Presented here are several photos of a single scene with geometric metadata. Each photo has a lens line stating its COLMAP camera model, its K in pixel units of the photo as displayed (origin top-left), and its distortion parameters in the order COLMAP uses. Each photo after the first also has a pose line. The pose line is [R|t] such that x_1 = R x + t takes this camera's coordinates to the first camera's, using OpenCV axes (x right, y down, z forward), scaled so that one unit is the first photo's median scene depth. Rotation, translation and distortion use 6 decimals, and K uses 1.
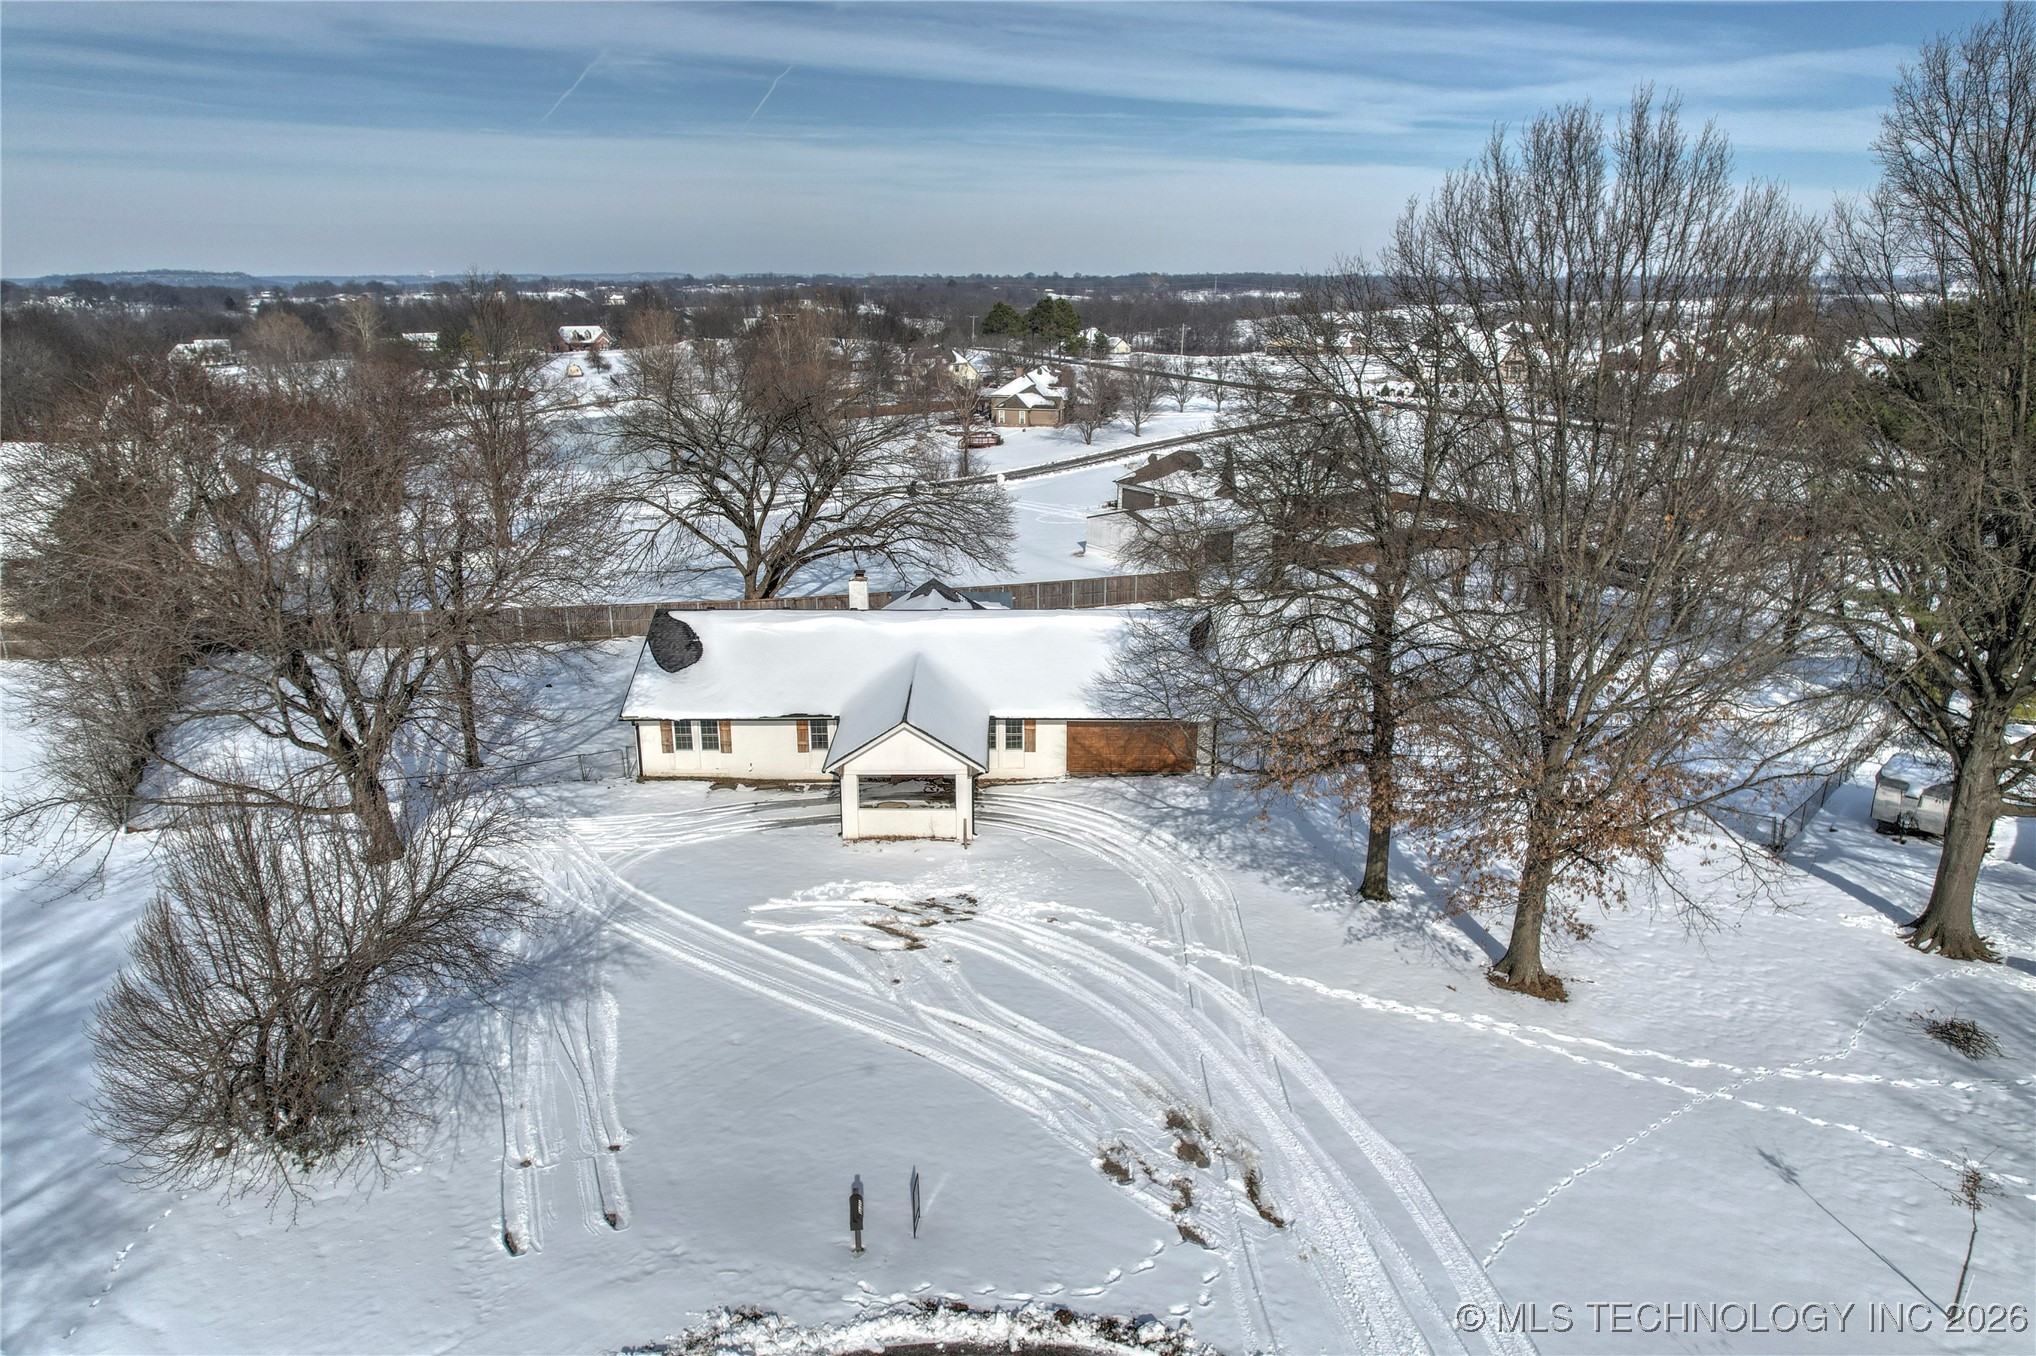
lens RADIAL K [[1265.4, 0, 1018.0], [0, 1265.4, 678.0], [0, 0, 1]] dist [-0.073879, 0.063394]
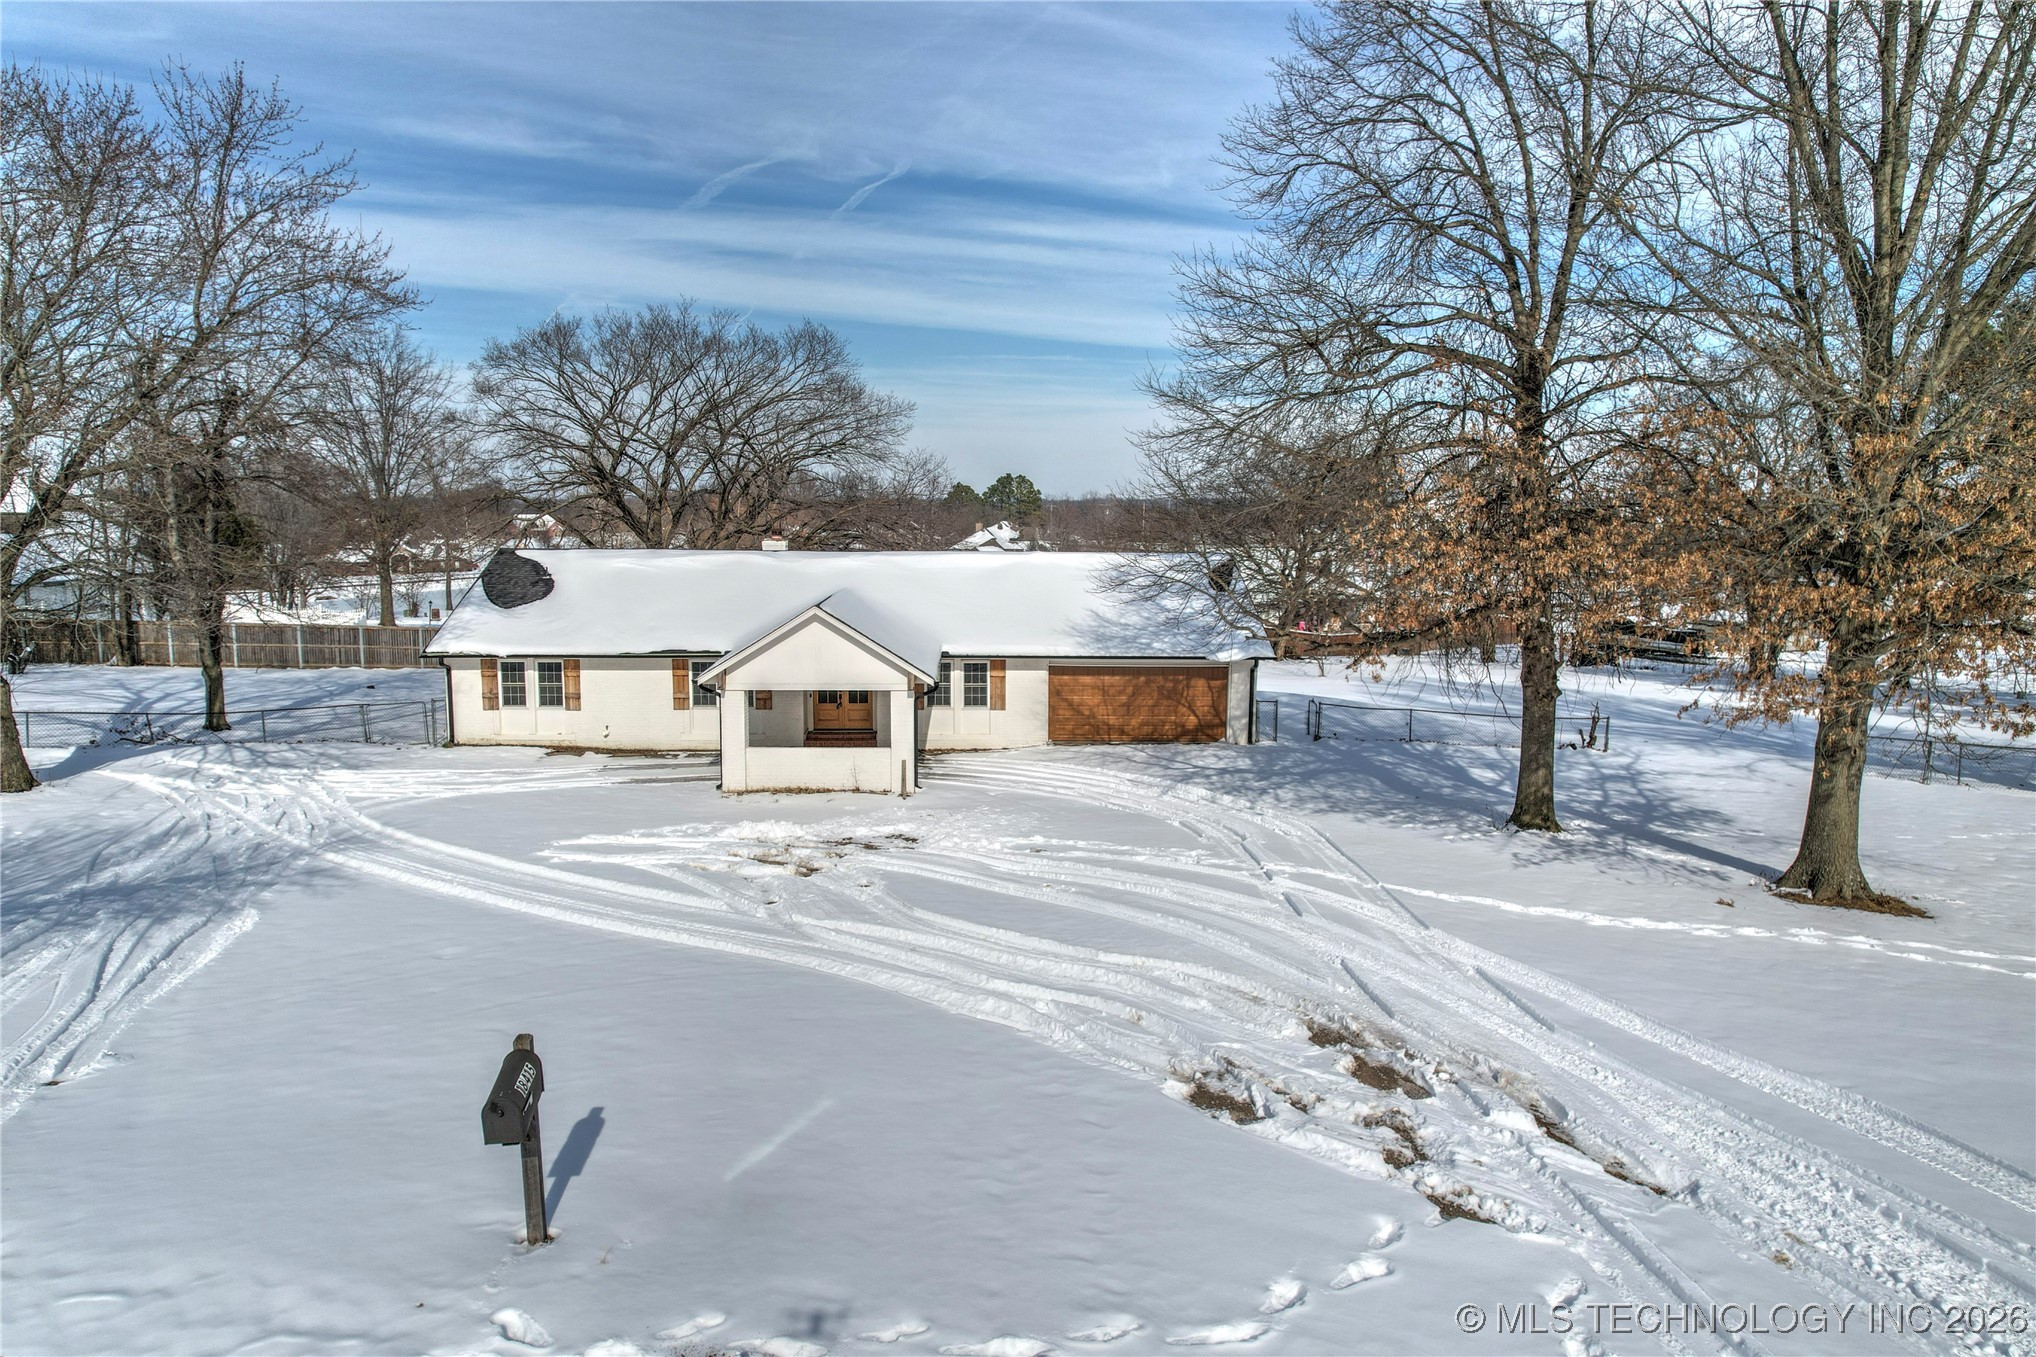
lens RADIAL K [[1265.4, 0, 1018.0], [0, 1265.4, 678.5], [0, 0, 1]] dist [-0.073879, 0.063394]
pose [[0.999462, 0.000566, 0.032787, -0.002744], [0.005157, 0.984695, -0.174208, 0.182292], [-0.032384, 0.174284, 0.984163, 0.314106]]
